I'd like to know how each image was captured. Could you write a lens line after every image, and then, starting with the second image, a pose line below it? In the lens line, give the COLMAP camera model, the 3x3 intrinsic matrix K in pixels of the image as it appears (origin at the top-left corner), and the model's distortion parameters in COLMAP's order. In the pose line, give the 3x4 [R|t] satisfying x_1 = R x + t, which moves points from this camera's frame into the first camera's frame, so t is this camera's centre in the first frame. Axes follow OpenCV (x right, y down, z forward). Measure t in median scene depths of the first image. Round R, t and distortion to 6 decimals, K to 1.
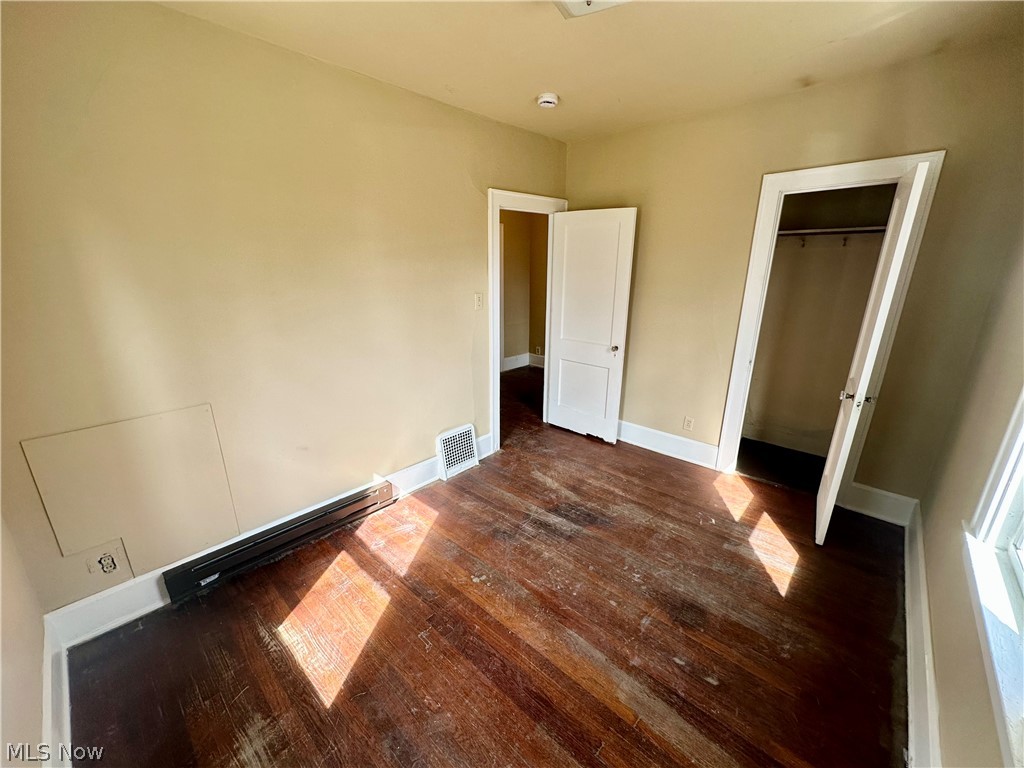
lens RADIAL K [[409.5, 0, 510.5], [0, 409.5, 382.6], [0, 0, 1]] dist [-0.000561, -0.000252]
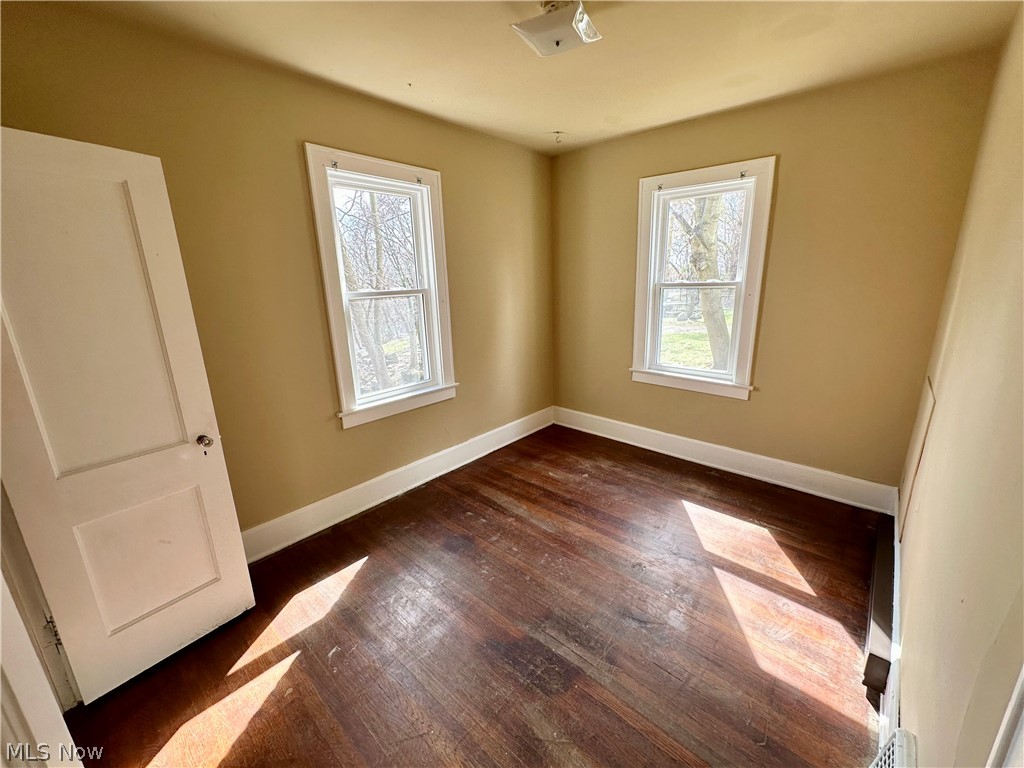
lens RADIAL K [[409.5, 0, 515.5], [0, 409.5, 391.8], [0, 0, 1]] dist [-0.000561, -0.000252]
pose [[-0.999391, 0.032083, -0.013719, 0.264729], [0.019823, 0.845590, 0.533465, -0.517952], [0.028716, 0.532869, -0.845711, 1.866831]]
